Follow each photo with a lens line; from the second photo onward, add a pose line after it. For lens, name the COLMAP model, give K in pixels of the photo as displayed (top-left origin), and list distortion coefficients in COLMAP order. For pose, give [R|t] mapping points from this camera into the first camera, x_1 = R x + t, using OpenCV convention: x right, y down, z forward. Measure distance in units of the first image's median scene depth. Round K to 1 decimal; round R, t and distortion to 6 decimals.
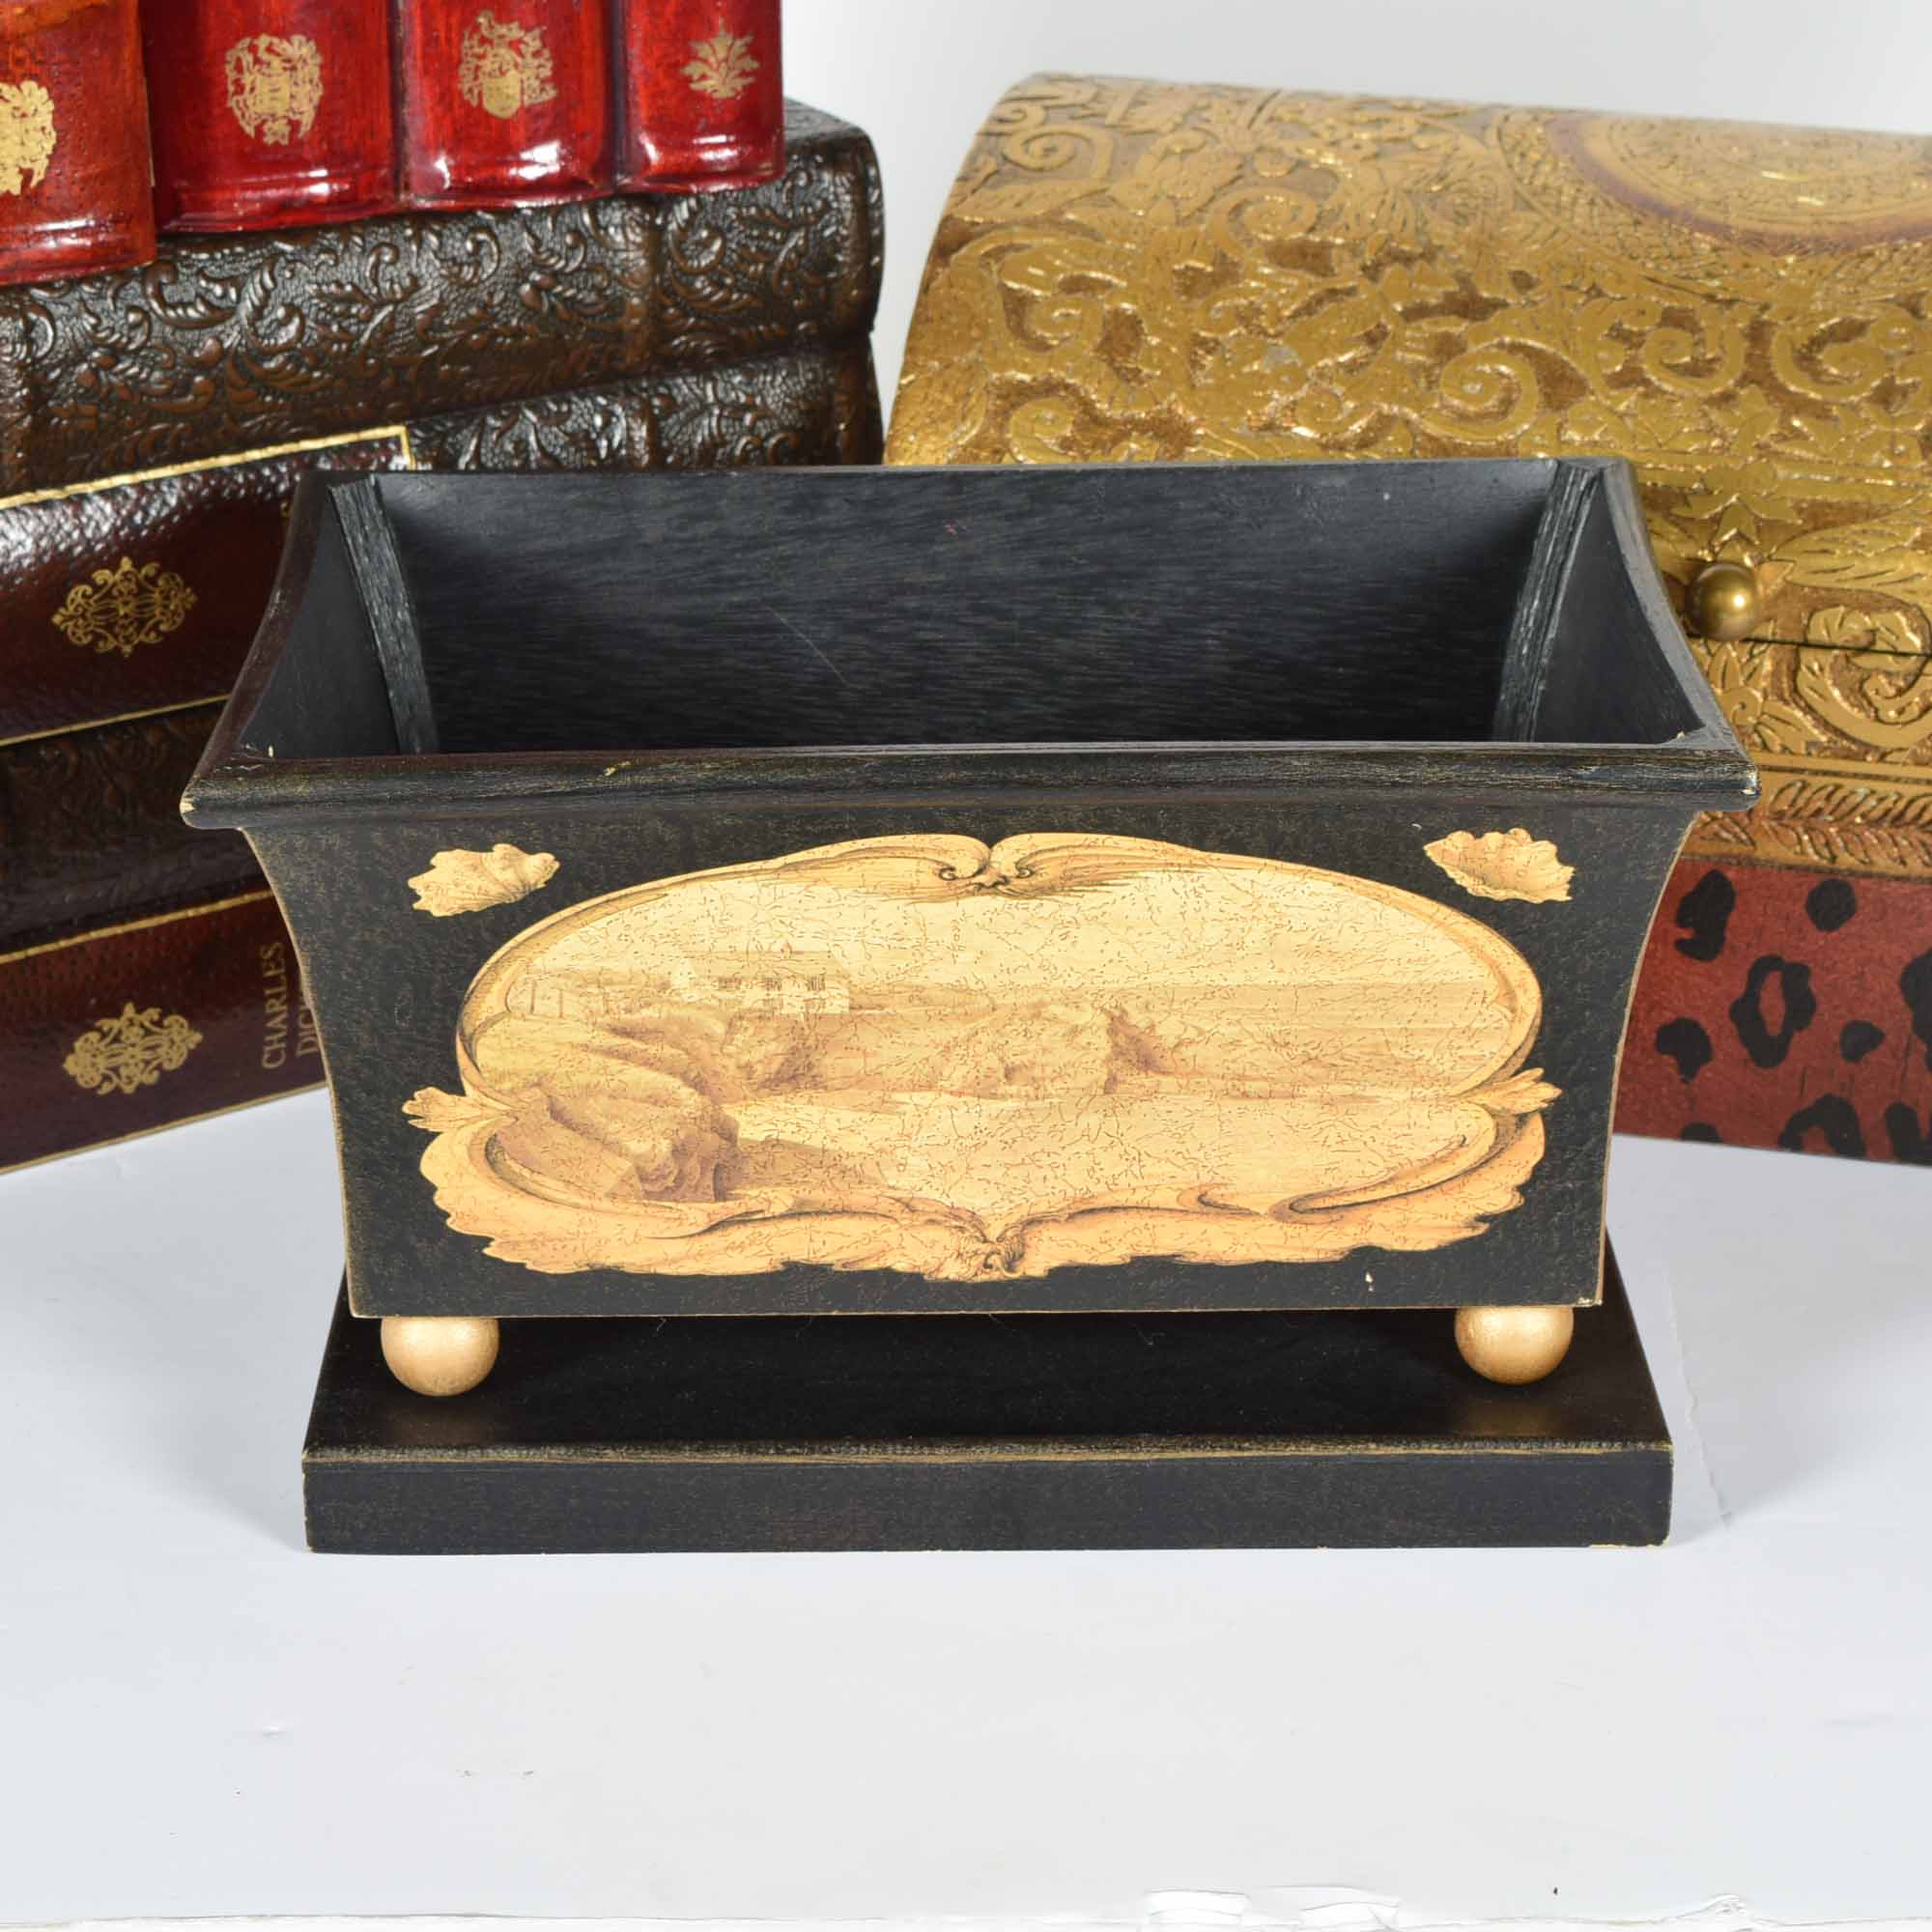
lens RADIAL K [[5136.8, 0, 966.0], [0, 5136.8, 966.0], [0, 0, 1]] dist [-0.004814, -0.314836]
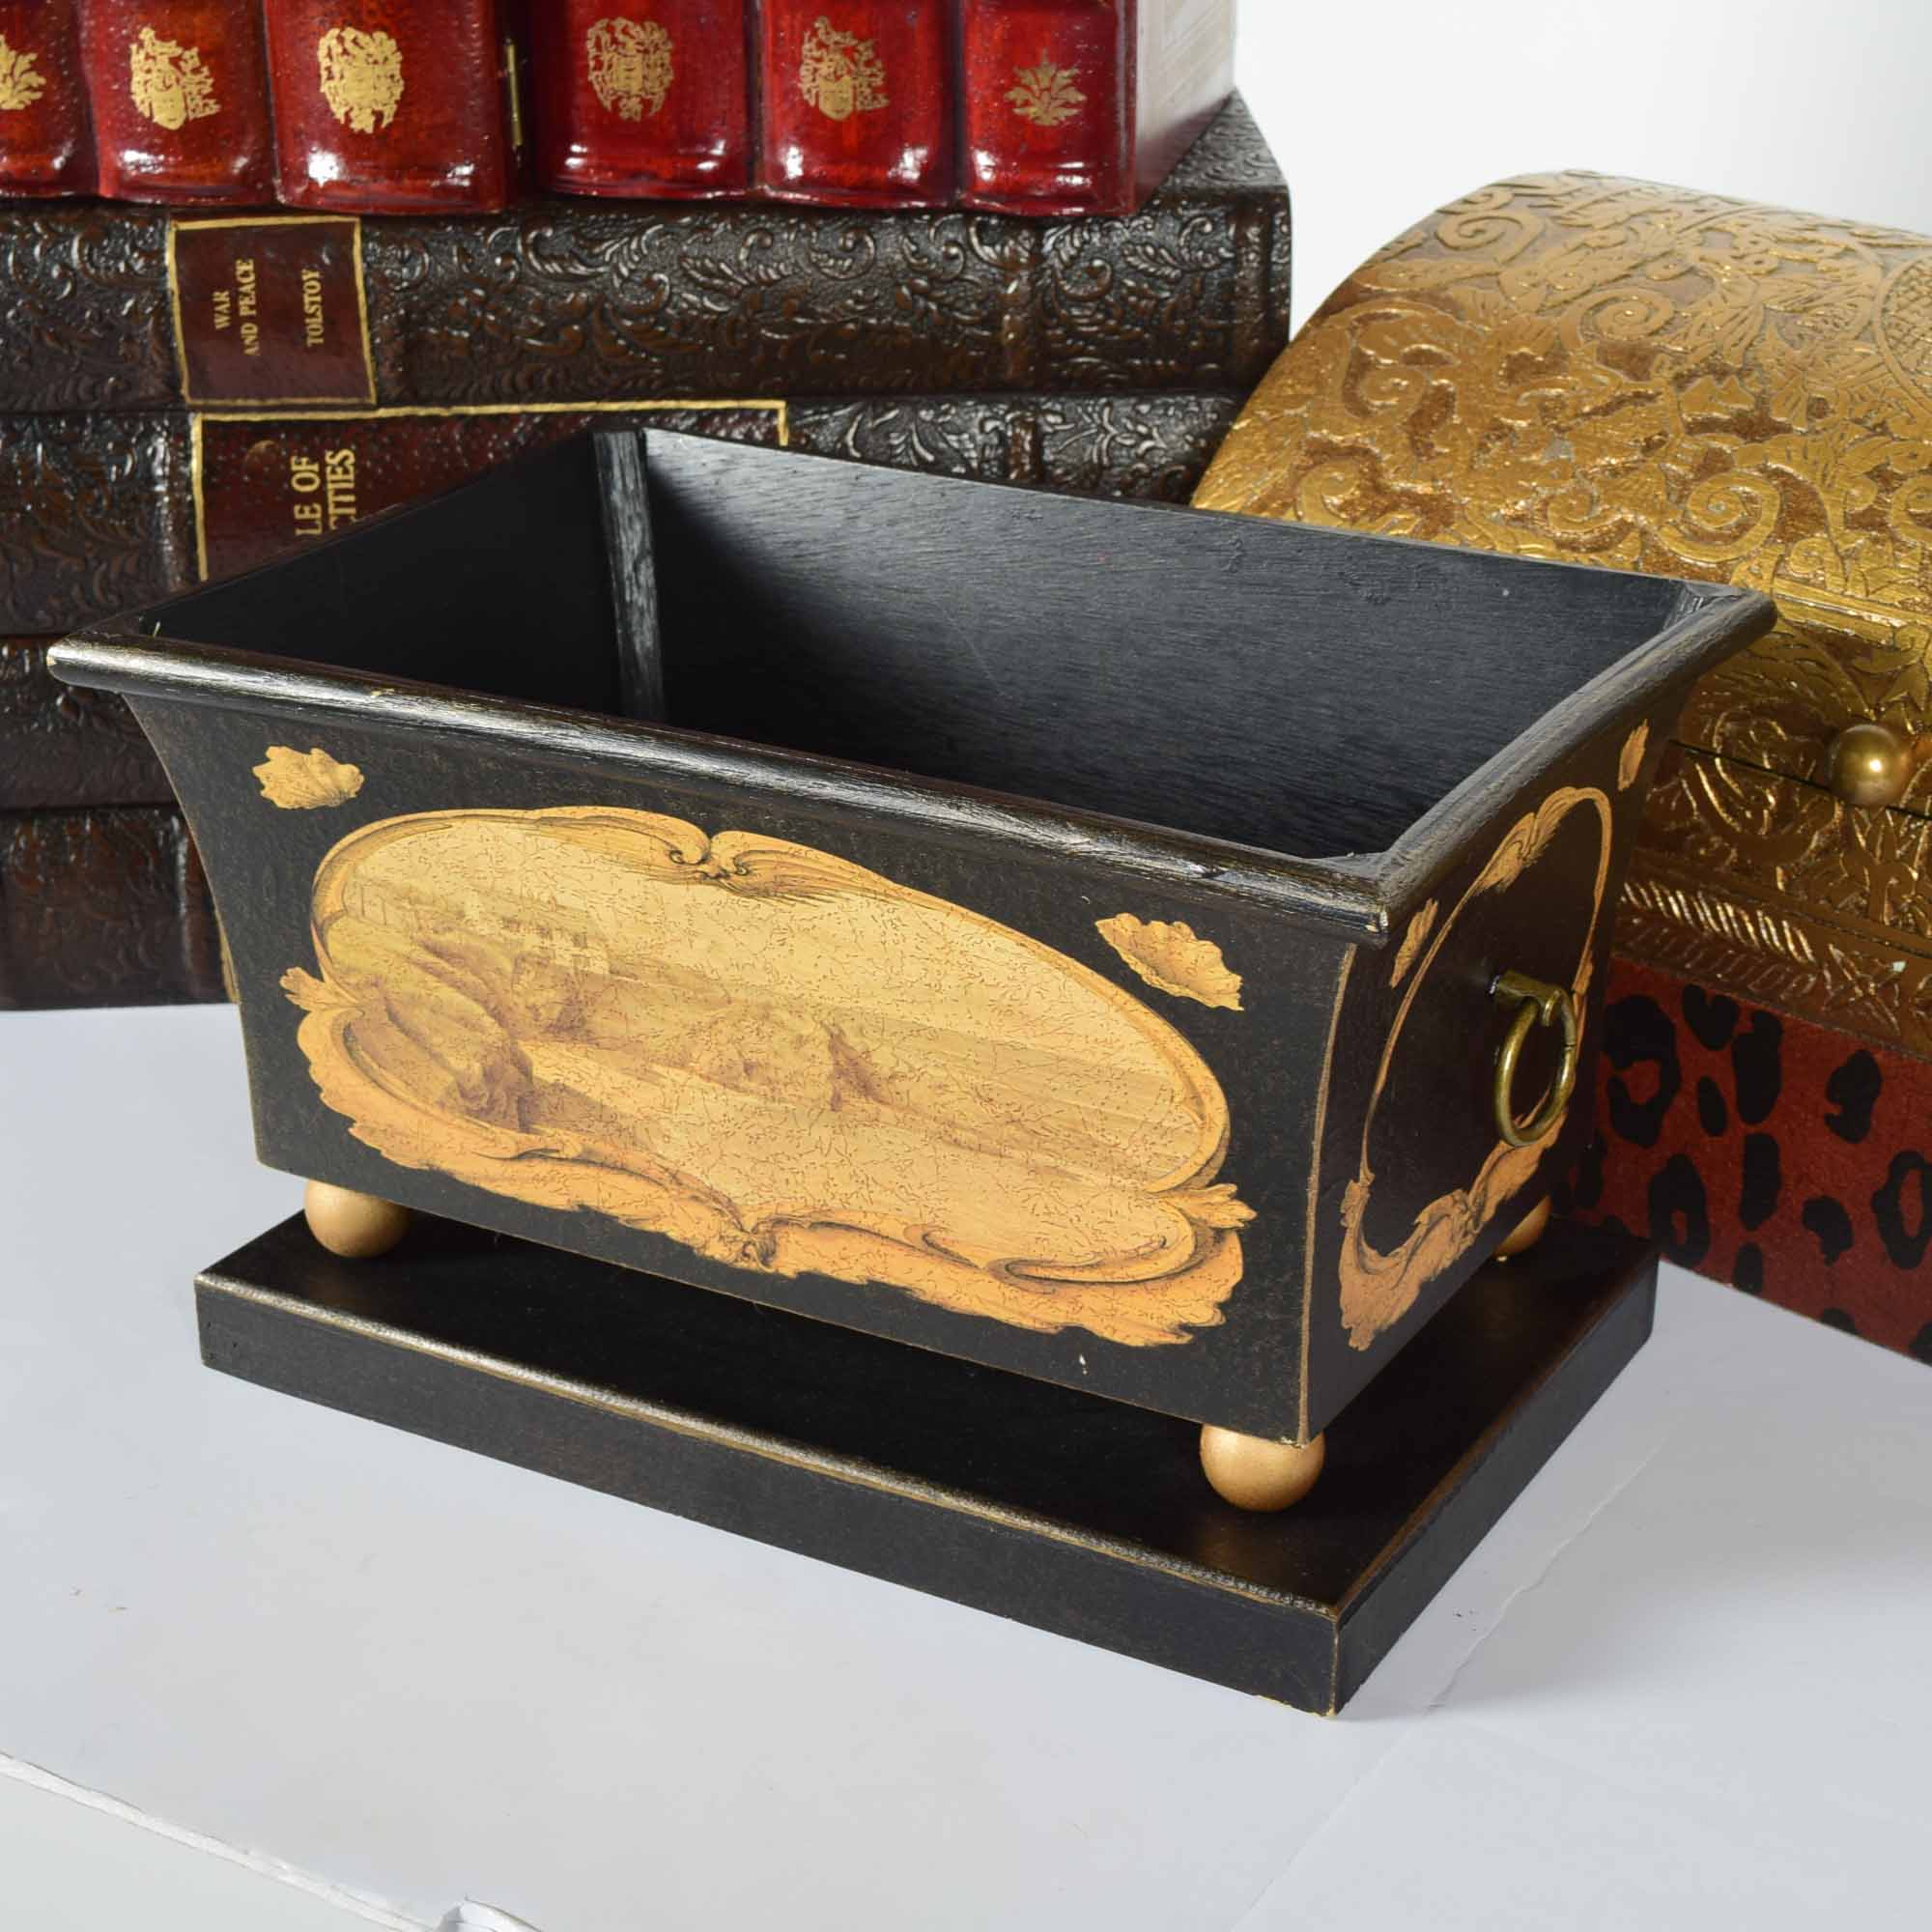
lens RADIAL K [[3794.0, 0, 1011.6], [0, 3794.0, 964.9], [0, 0, 1]] dist [-0.019577, -0.072004]
pose [[0.865788, 0.199393, -0.458971, 0.370038], [-0.195185, 0.979099, 0.057165, -0.048835], [0.460776, 0.040092, 0.886611, 0.350882]]
